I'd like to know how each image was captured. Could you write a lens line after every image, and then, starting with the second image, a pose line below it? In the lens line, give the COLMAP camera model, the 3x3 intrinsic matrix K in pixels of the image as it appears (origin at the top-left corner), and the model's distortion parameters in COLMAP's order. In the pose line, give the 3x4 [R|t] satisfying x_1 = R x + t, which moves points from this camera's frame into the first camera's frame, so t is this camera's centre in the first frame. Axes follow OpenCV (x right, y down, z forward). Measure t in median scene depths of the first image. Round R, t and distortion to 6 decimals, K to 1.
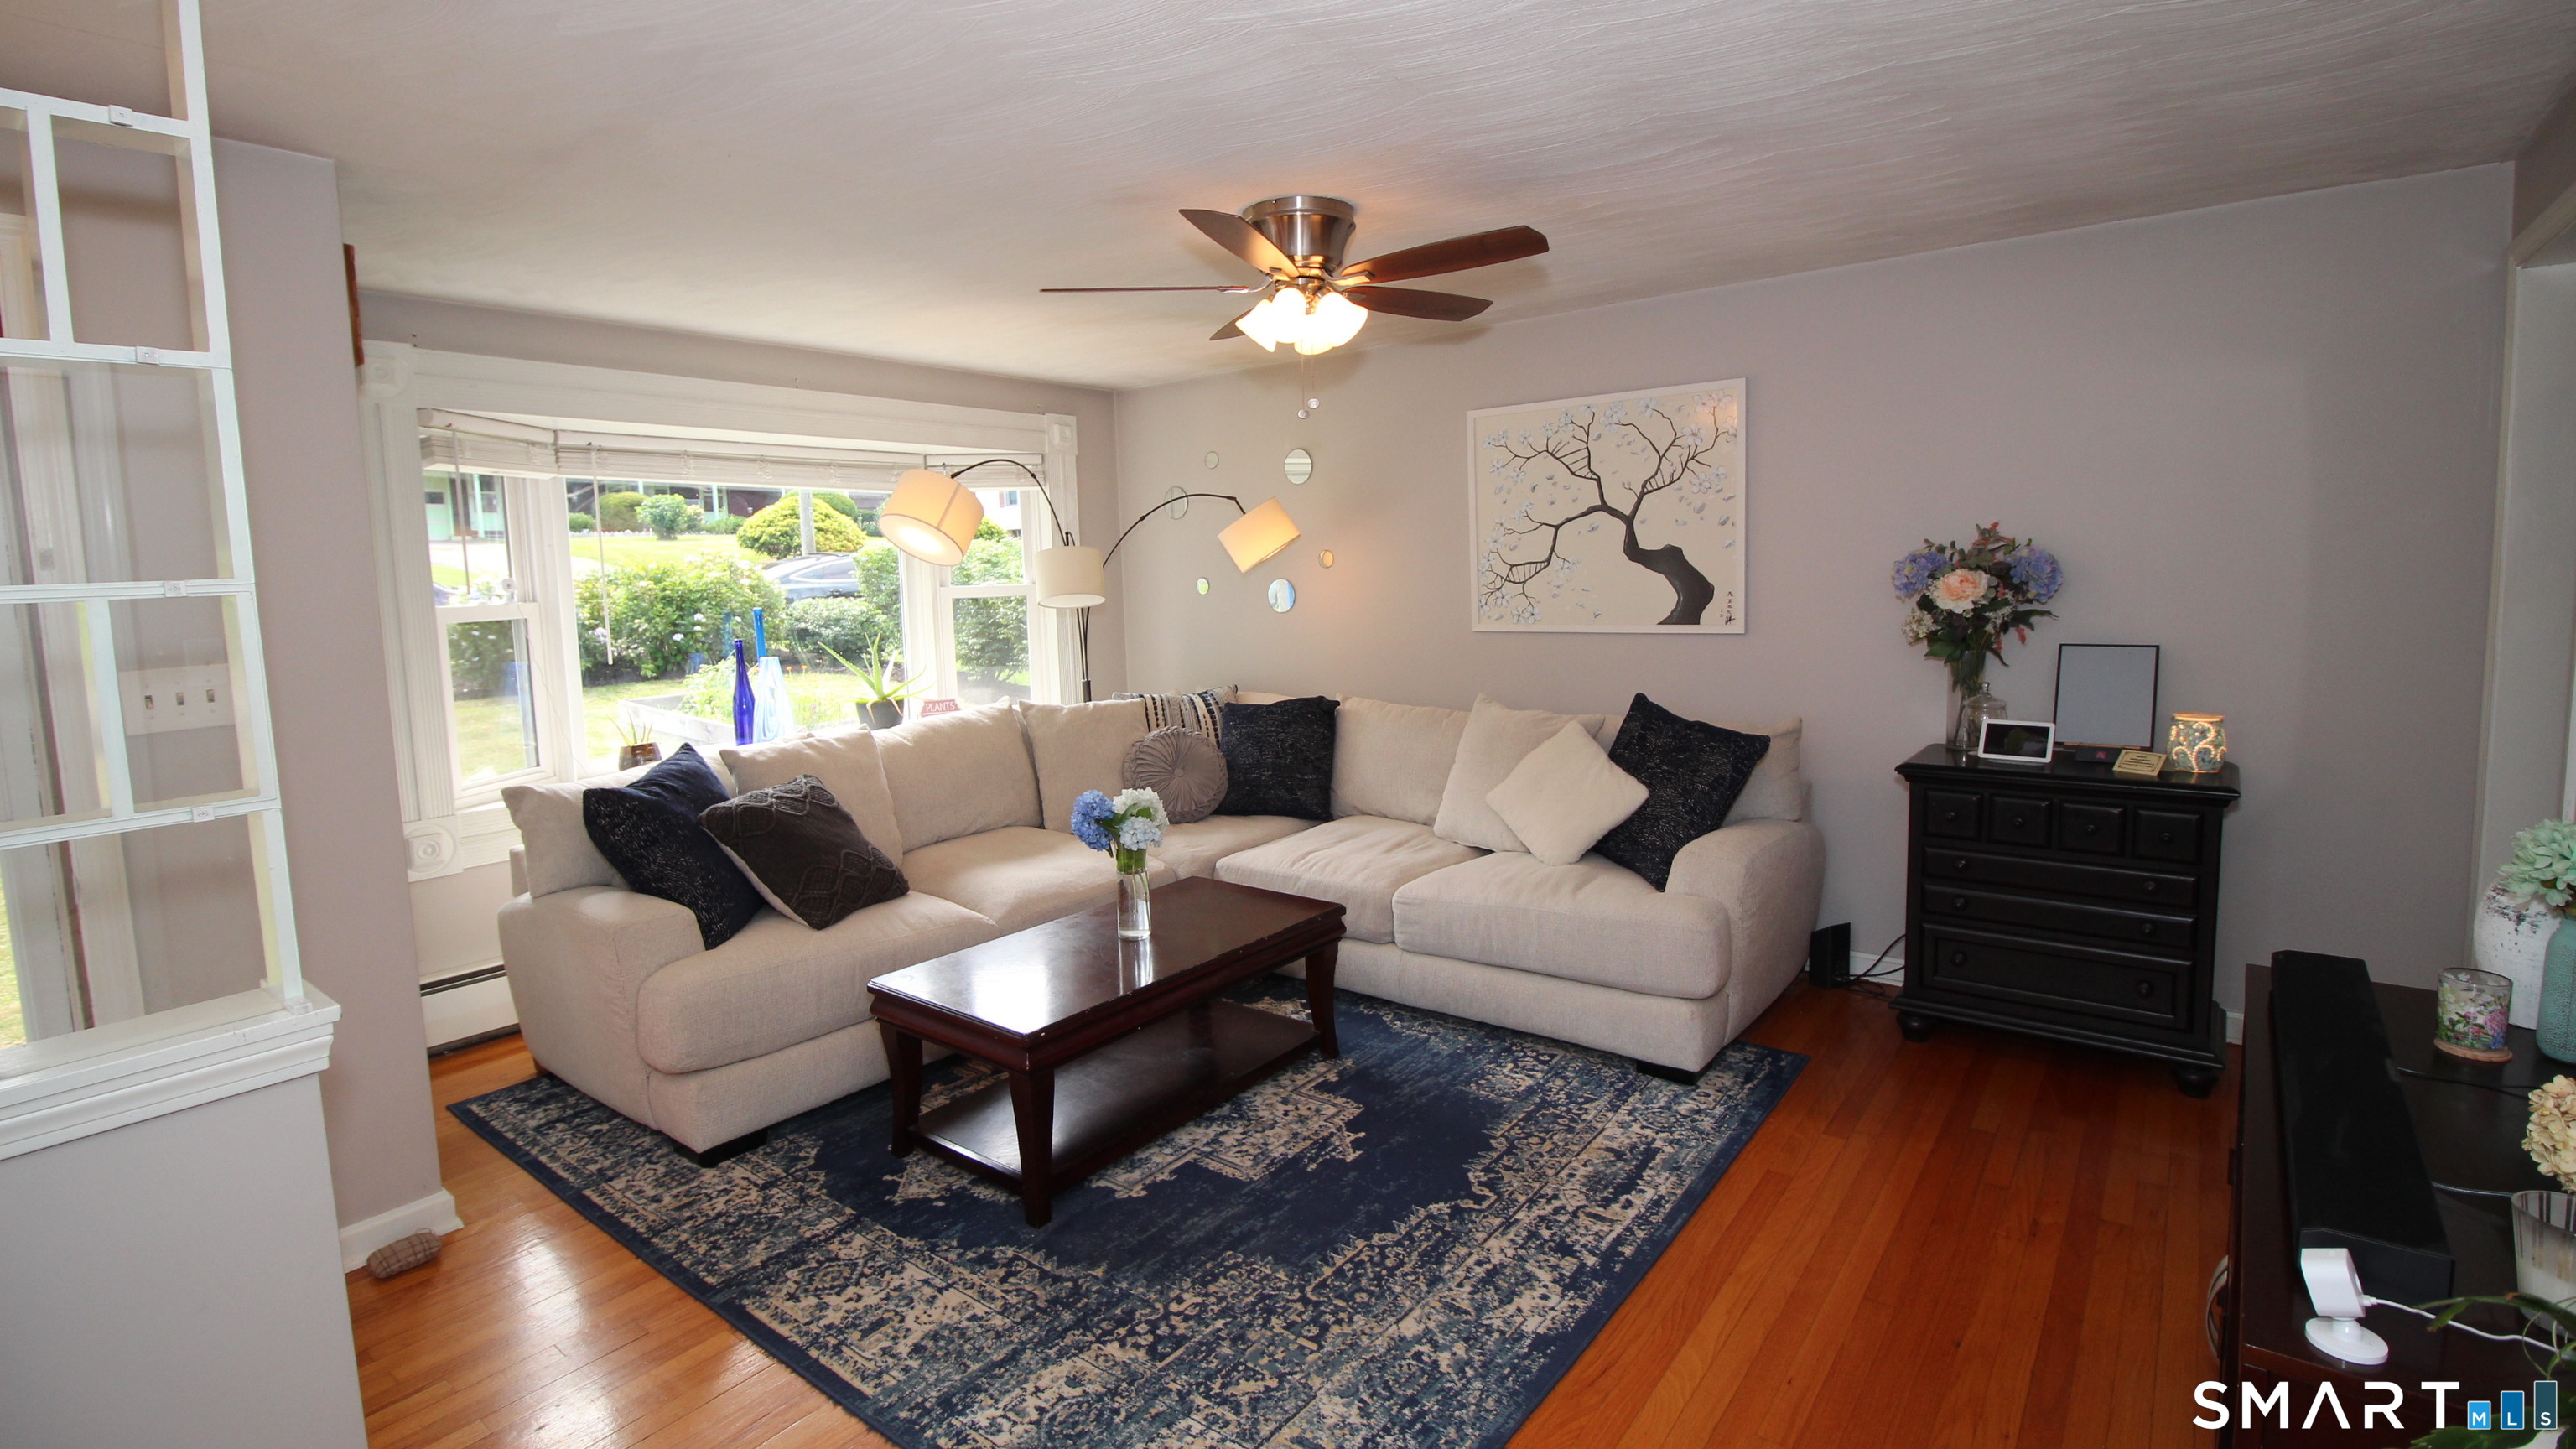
lens RADIAL K [[1189.9, 0, 1285.7], [0, 1189.9, 679.5], [0, 0, 1]] dist [-0.001996, -0.000532]
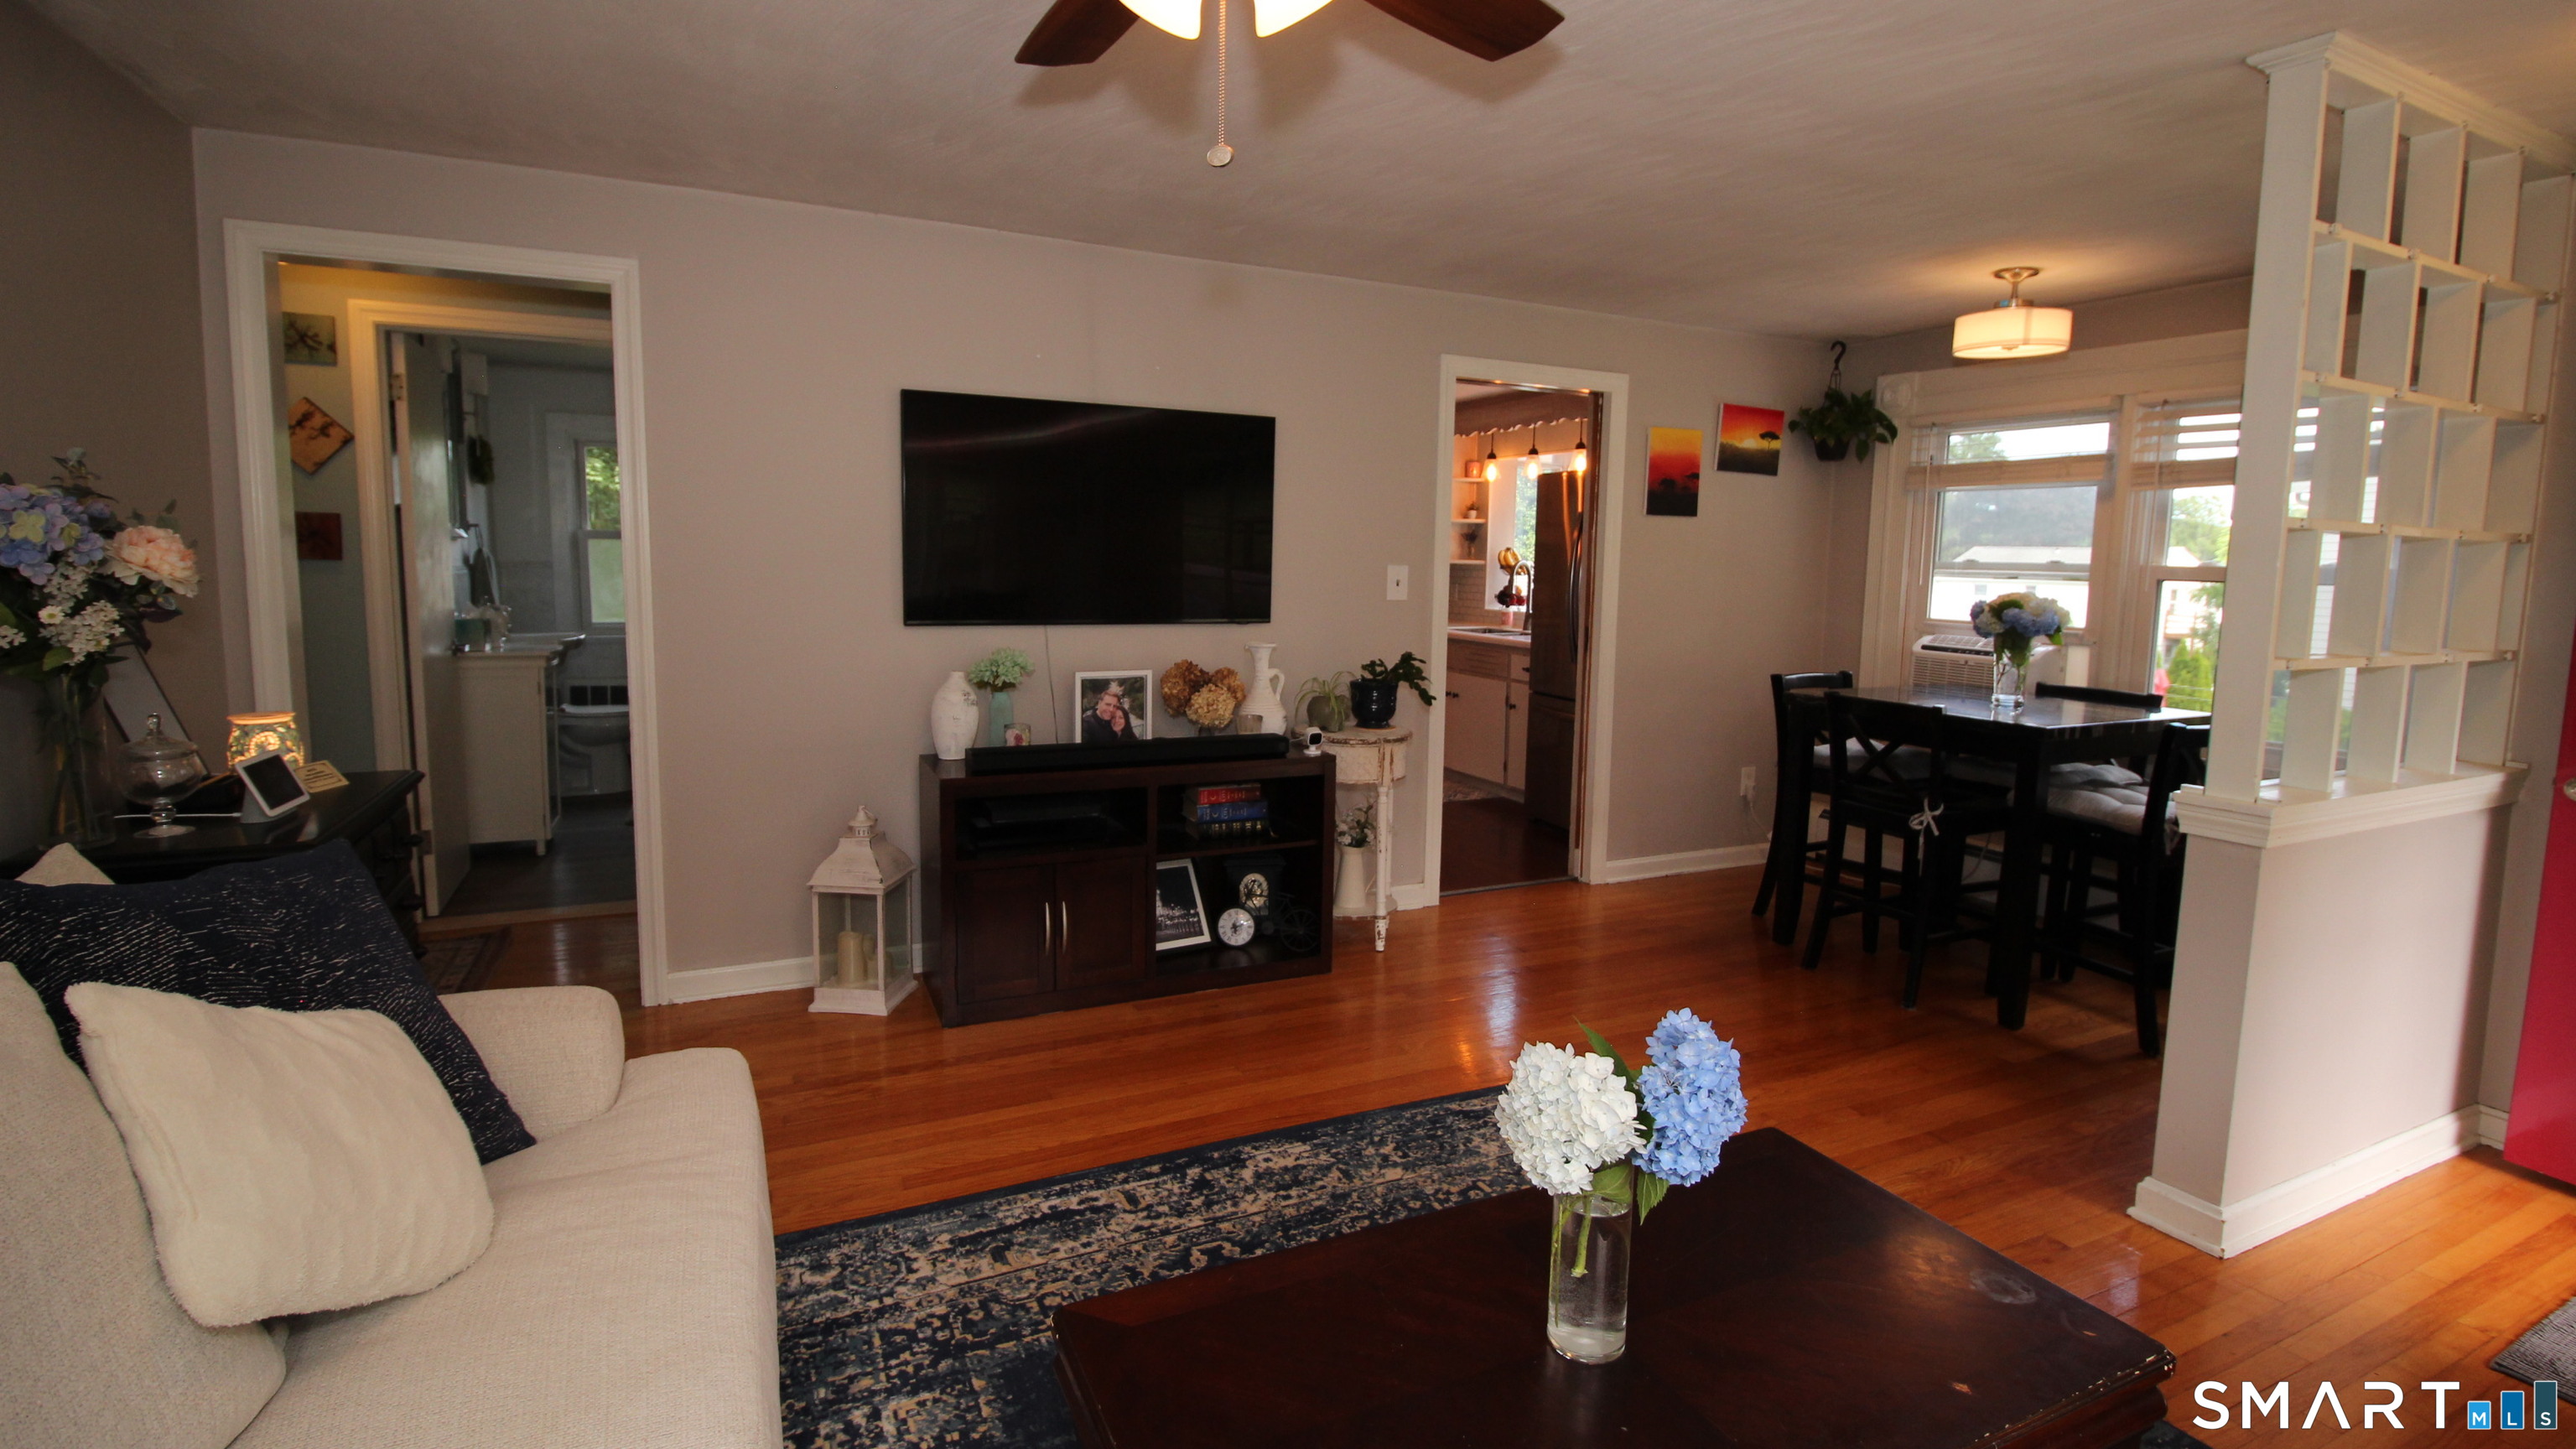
lens RADIAL K [[1189.9, 0, 1285.7], [0, 1189.9, 679.5], [0, 0, 1]] dist [-0.001996, -0.000532]
pose [[-0.893055, -0.037347, 0.448394, -0.234833], [0.049665, 0.982278, 0.180731, -0.114959], [-0.447197, 0.183672, -0.875374, 1.511430]]
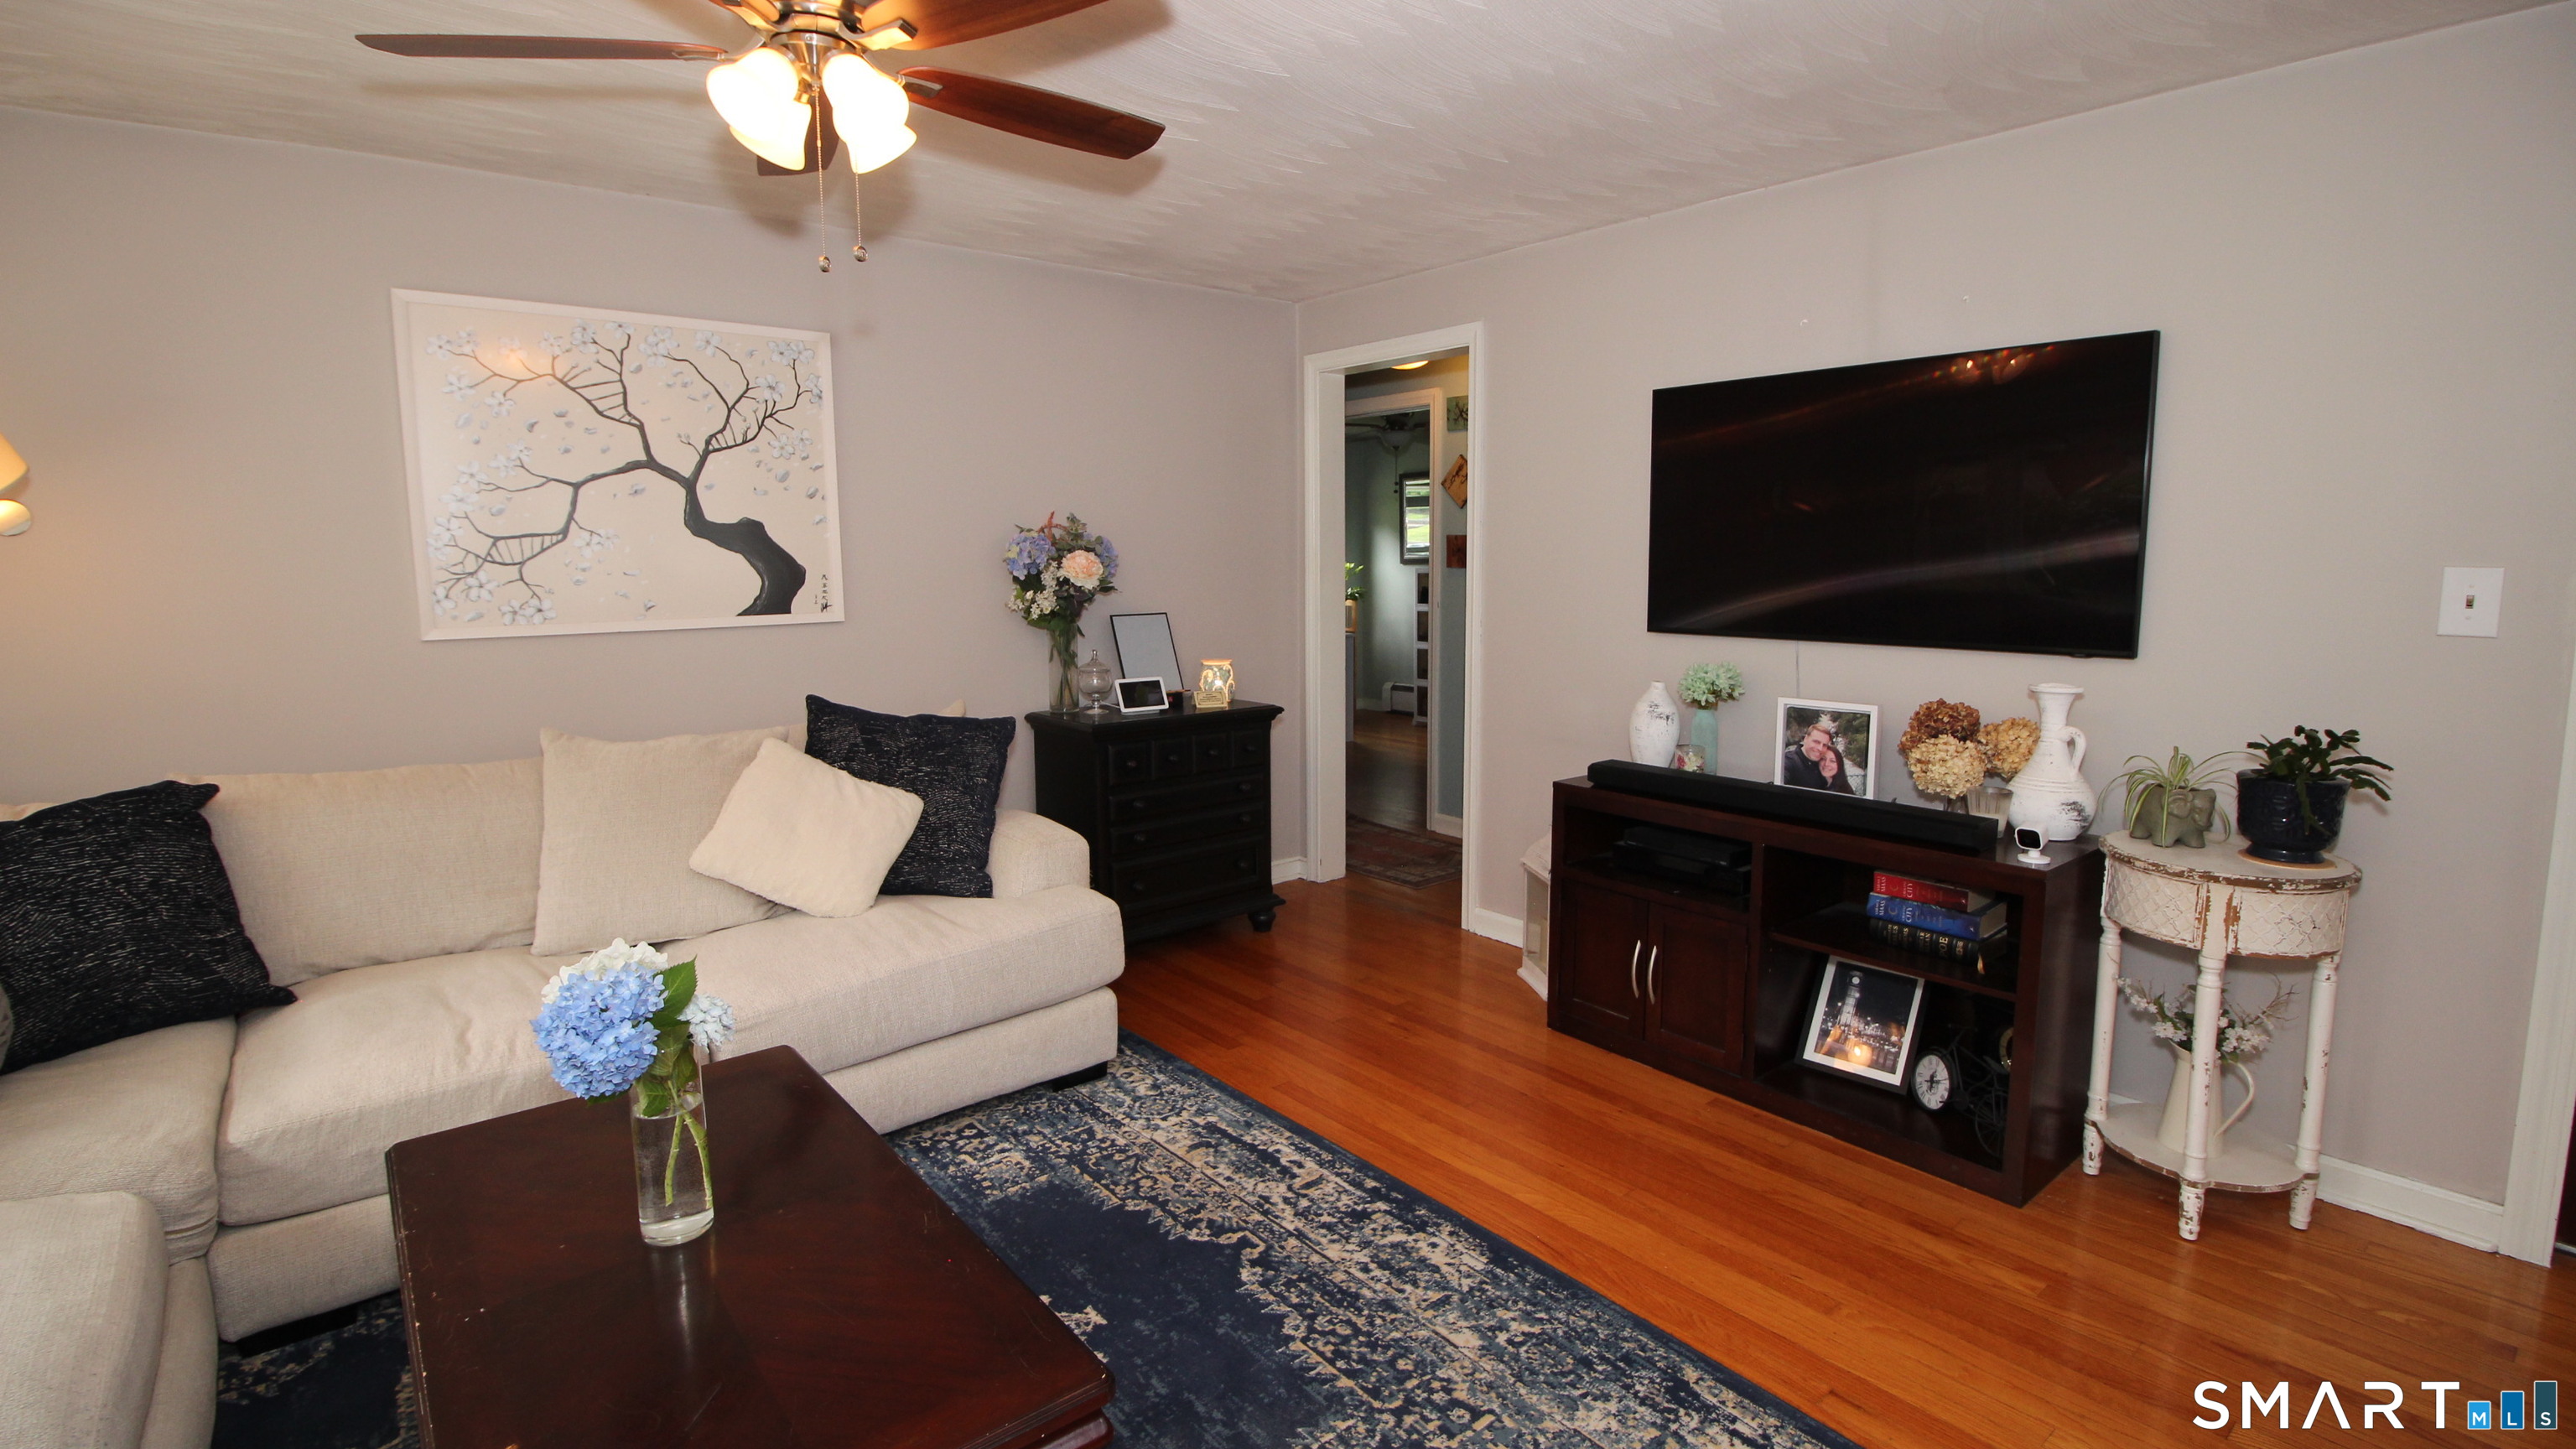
lens RADIAL K [[1179.9, 0, 1290.9], [0, 1179.9, 694.2], [0, 0, 1]] dist [0.000948, -0.014634]
pose [[0.209625, -0.089160, 0.973708, -0.583451], [0.095071, 0.992974, 0.070457, -0.020785], [-0.973149, 0.077802, 0.216629, 0.681915]]
